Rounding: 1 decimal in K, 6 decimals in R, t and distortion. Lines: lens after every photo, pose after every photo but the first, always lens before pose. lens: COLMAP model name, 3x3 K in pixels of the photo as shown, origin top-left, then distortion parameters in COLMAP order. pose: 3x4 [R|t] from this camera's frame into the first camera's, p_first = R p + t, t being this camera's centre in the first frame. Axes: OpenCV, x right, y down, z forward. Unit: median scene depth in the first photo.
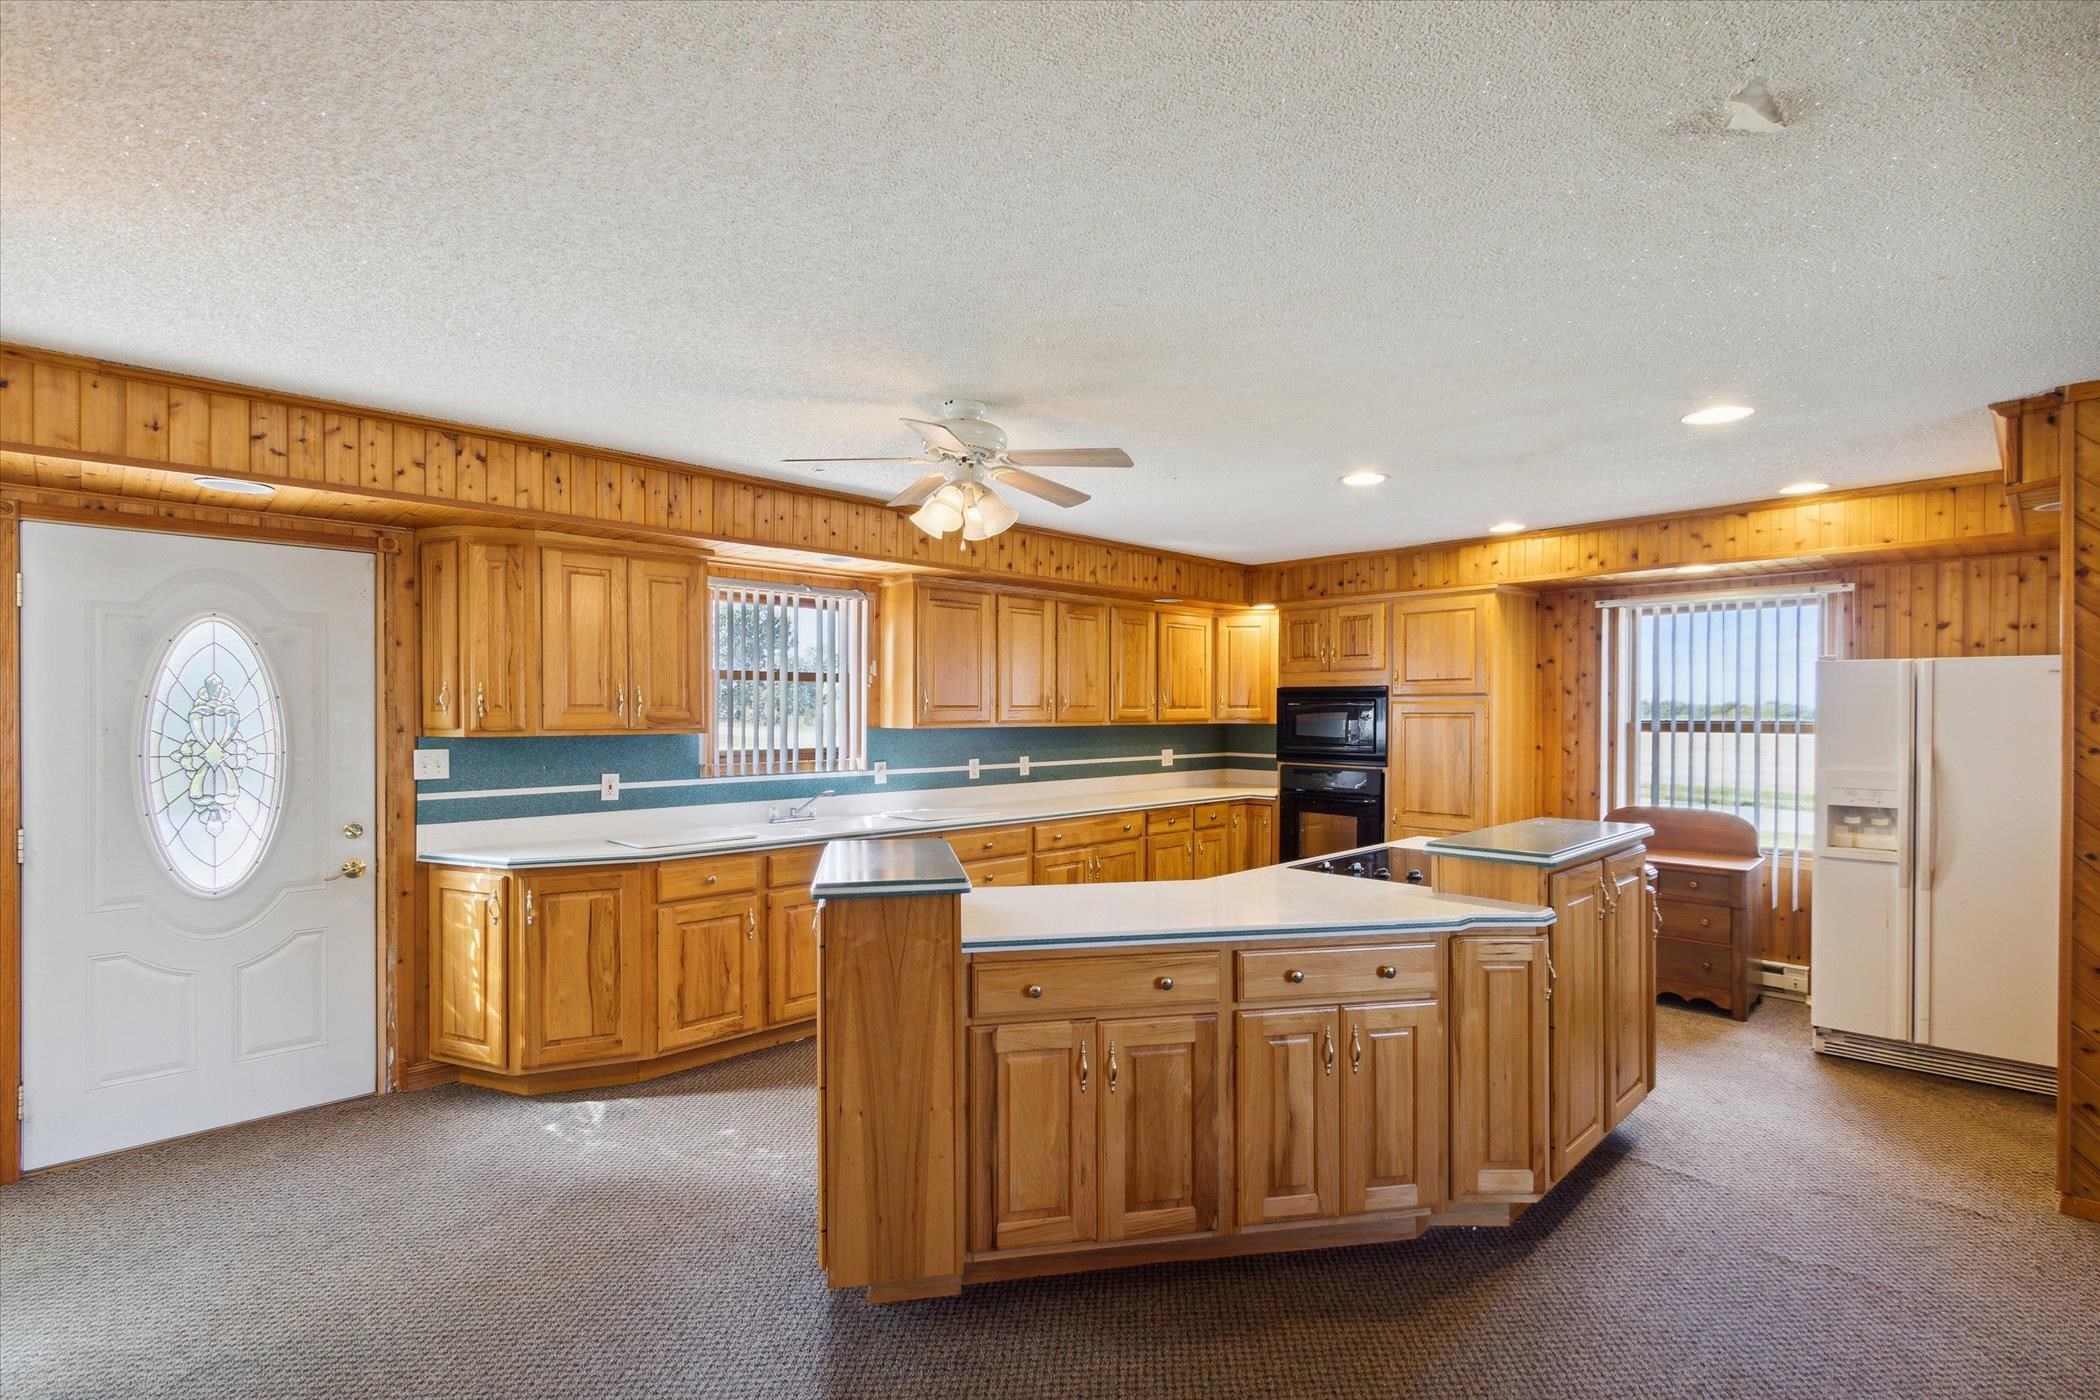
lens RADIAL K [[970.6, 0, 1057.4], [0, 970.6, 717.8], [0, 0, 1]] dist [0.007888, -0.004010]
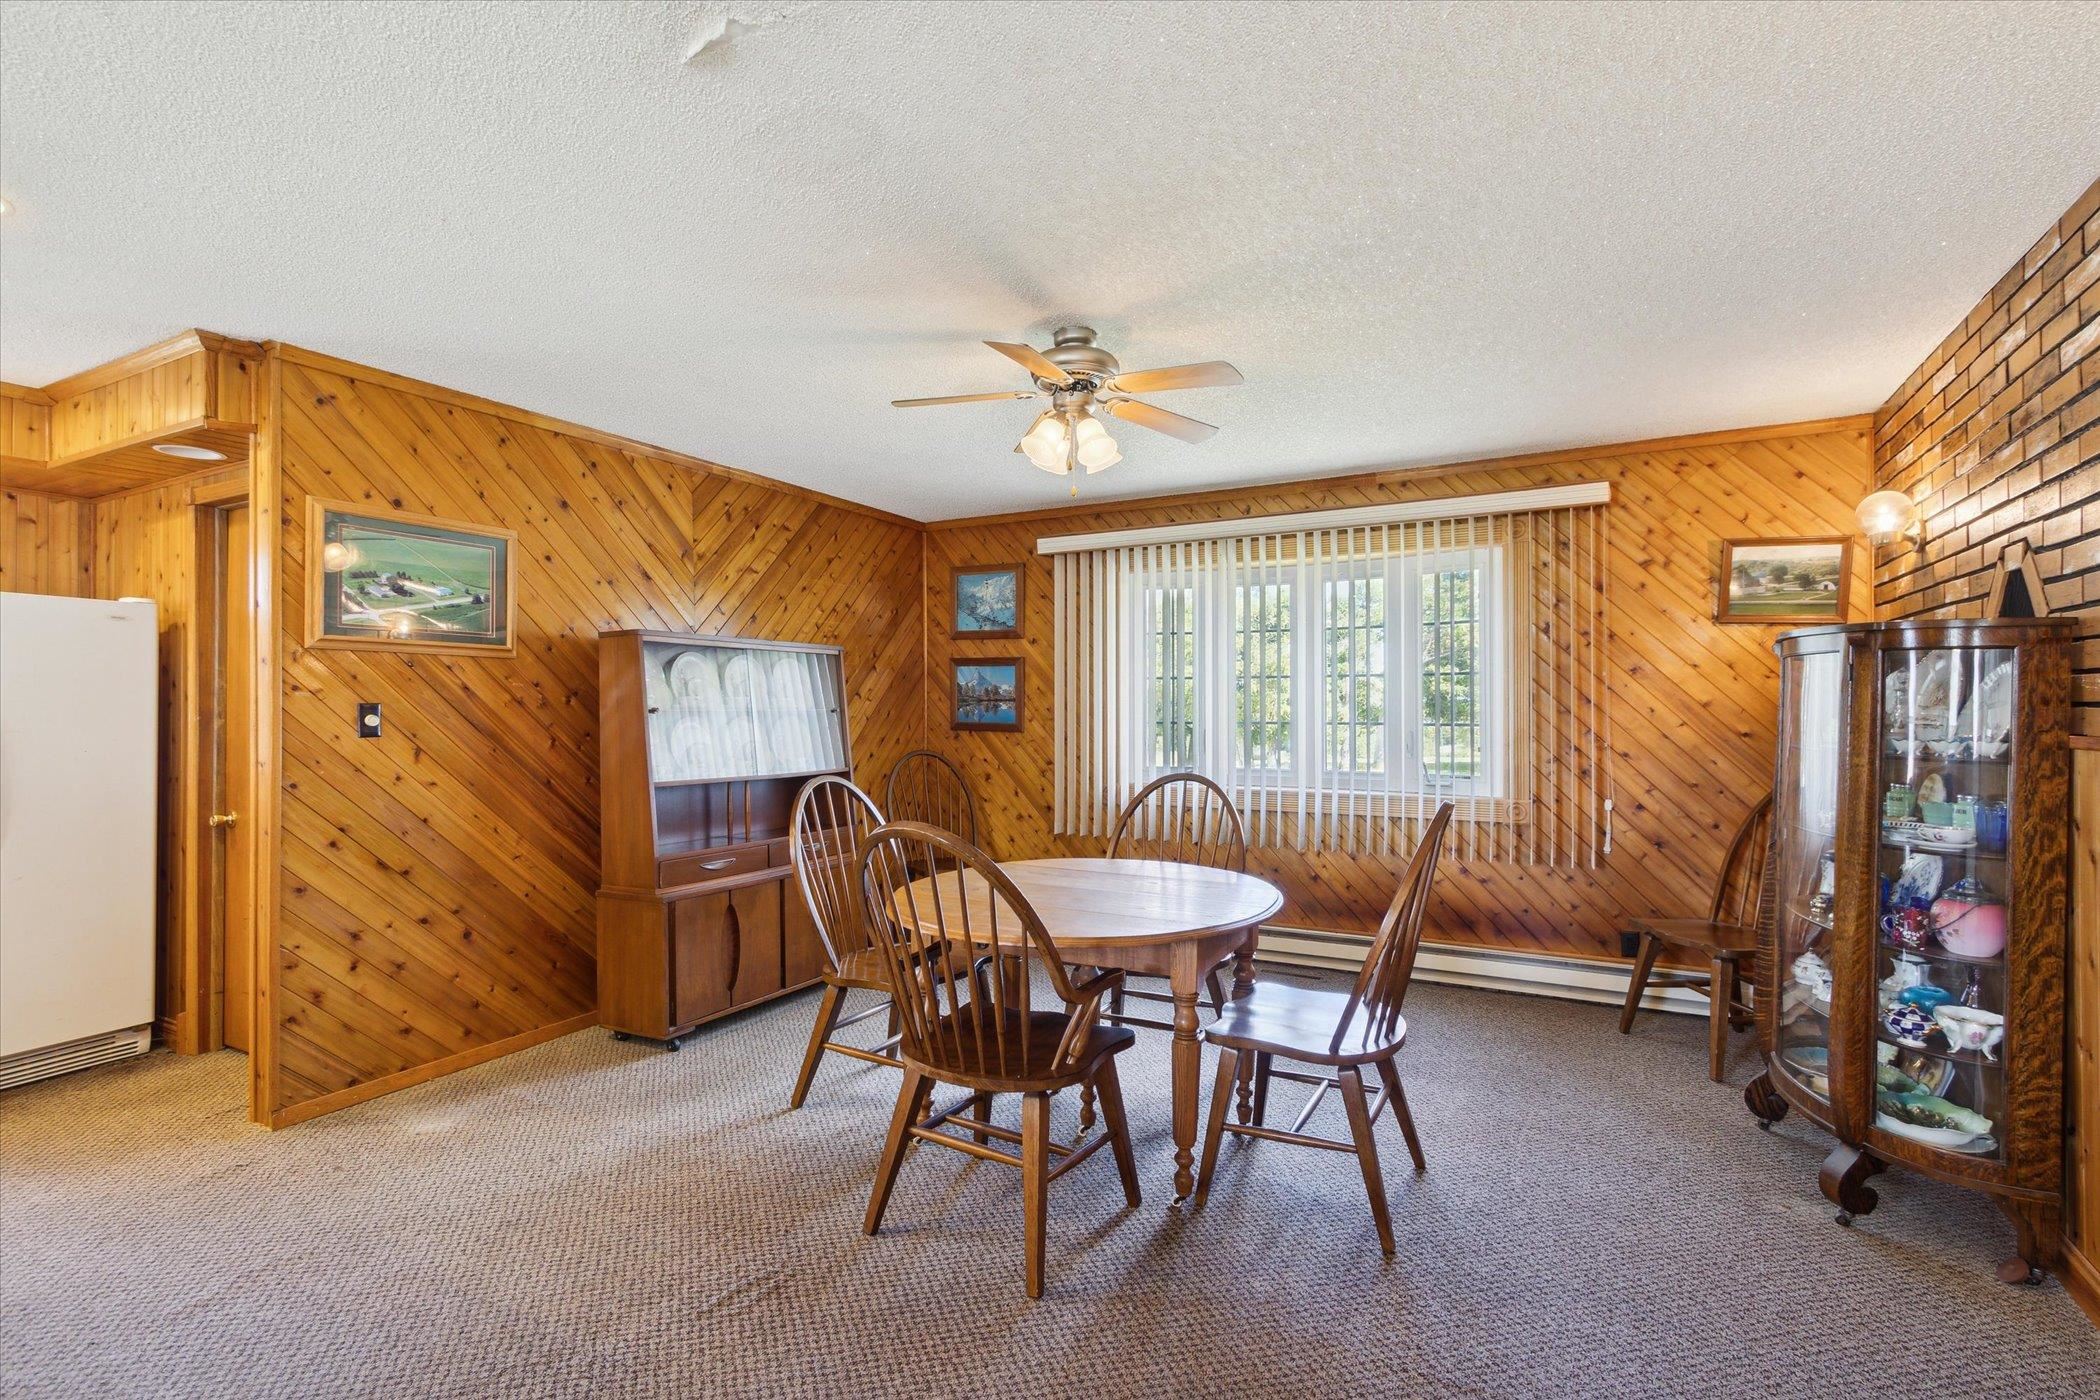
lens RADIAL K [[970.6, 0, 1049.7], [0, 970.6, 704.7], [0, 0, 1]] dist [0.007888, -0.004010]
pose [[-0.287744, 0.004526, 0.957697, -0.141252], [0.007827, 0.999967, -0.002374, 0.040441], [-0.957675, 0.006813, -0.287770, 0.333471]]
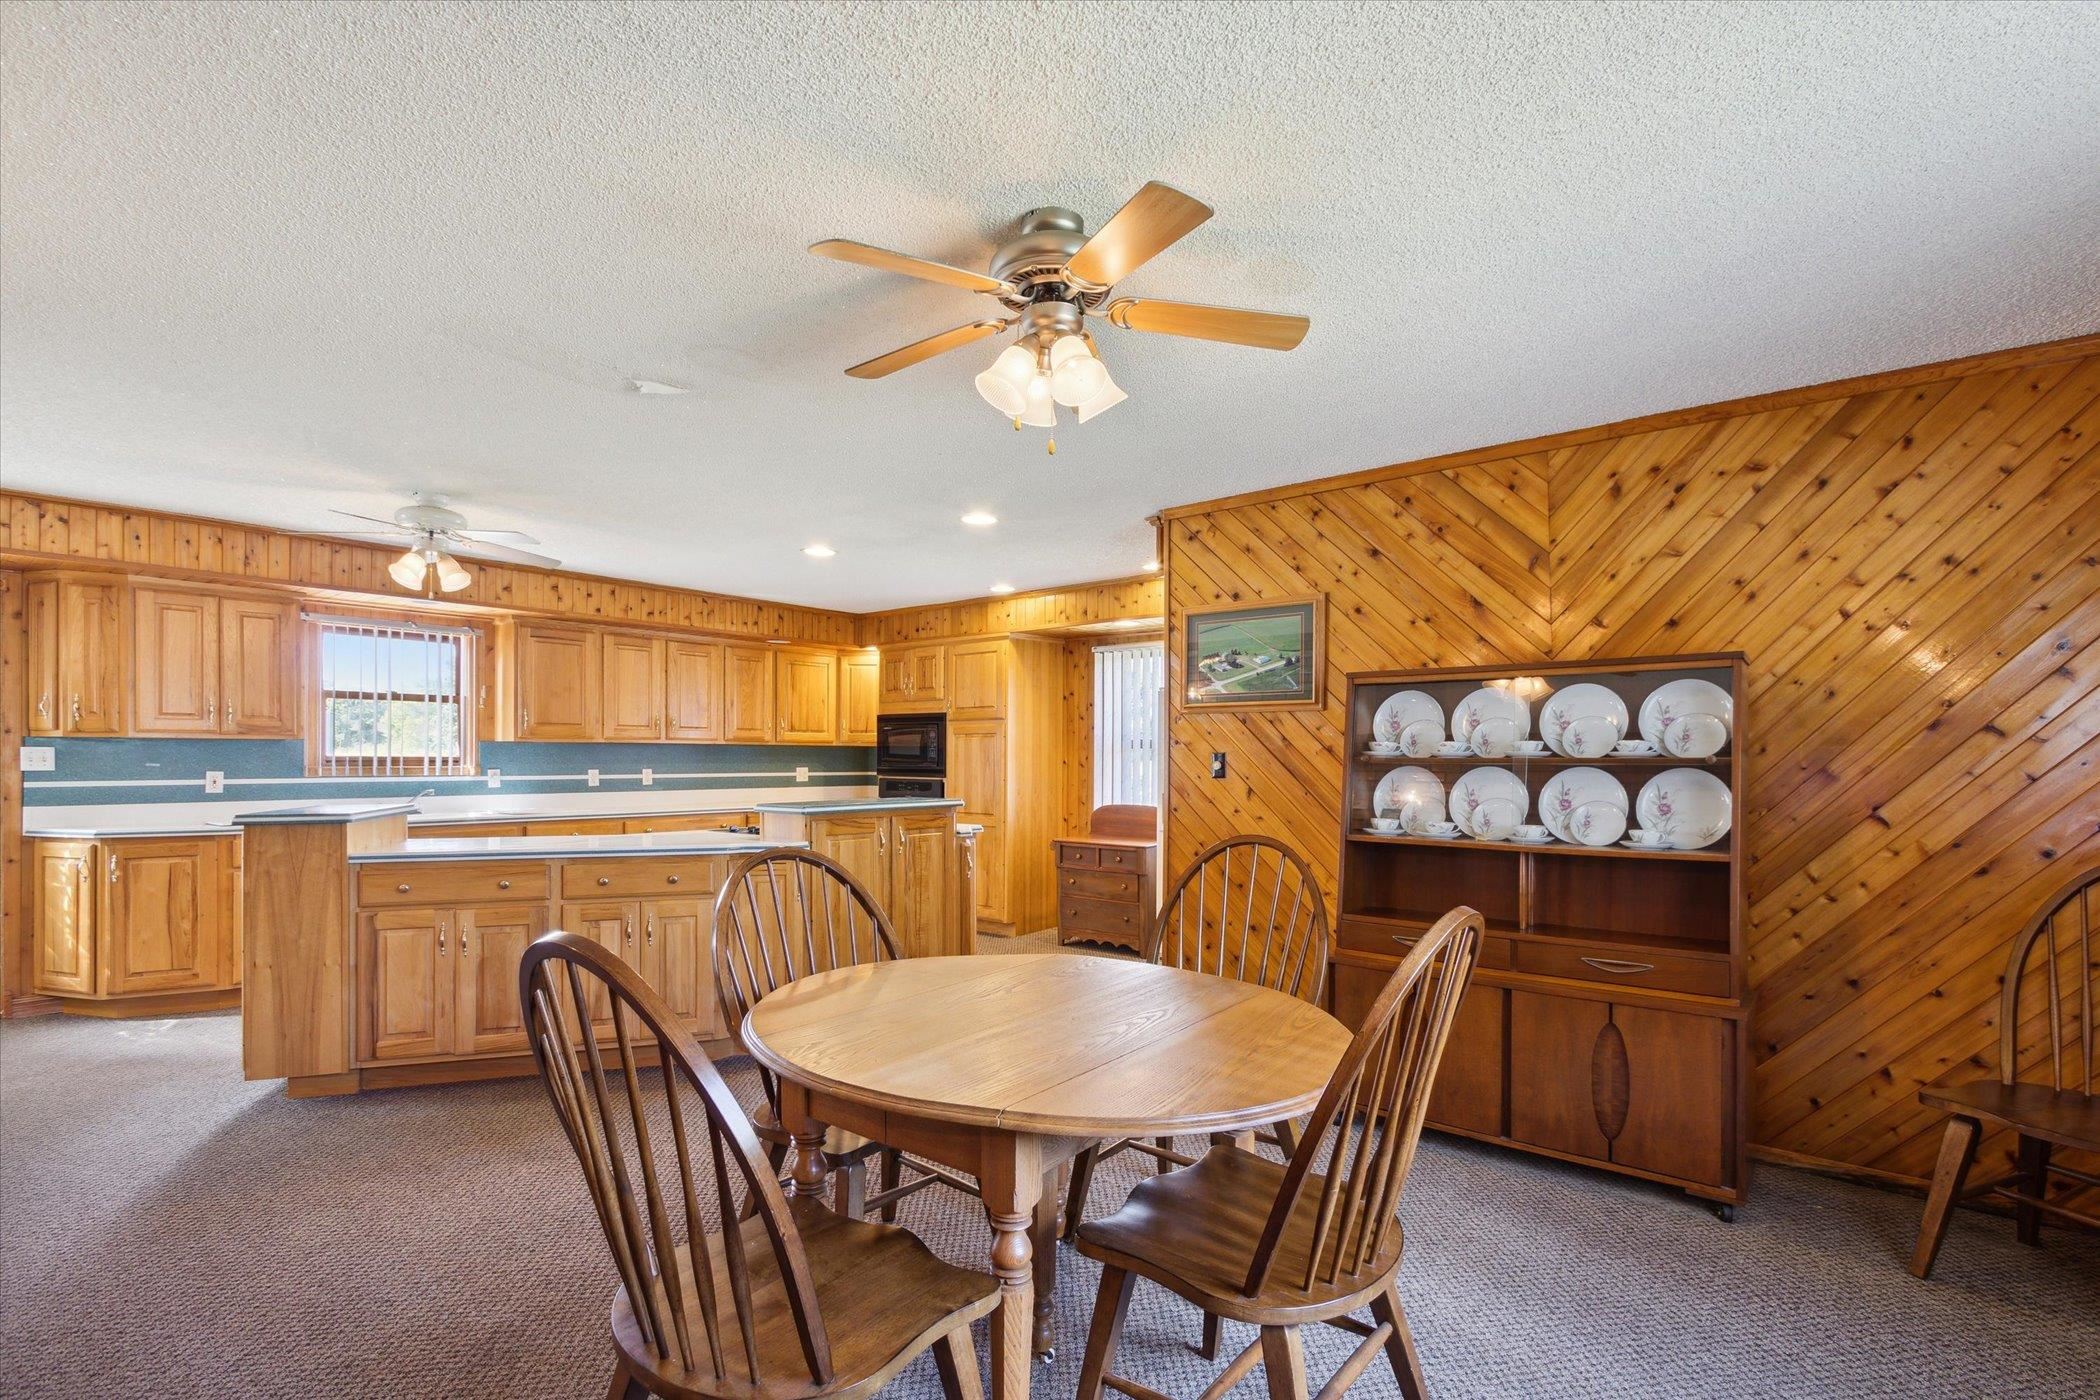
lens RADIAL K [[970.6, 0, 1050.7], [0, 970.6, 759.2], [0, 0, 1]] dist [0.007888, -0.004010]
pose [[0.993095, 0.001849, 0.117301, 0.436589], [-0.001139, 0.999981, -0.006122, 0.046724], [-0.117311, 0.005946, 0.993077, -0.346029]]
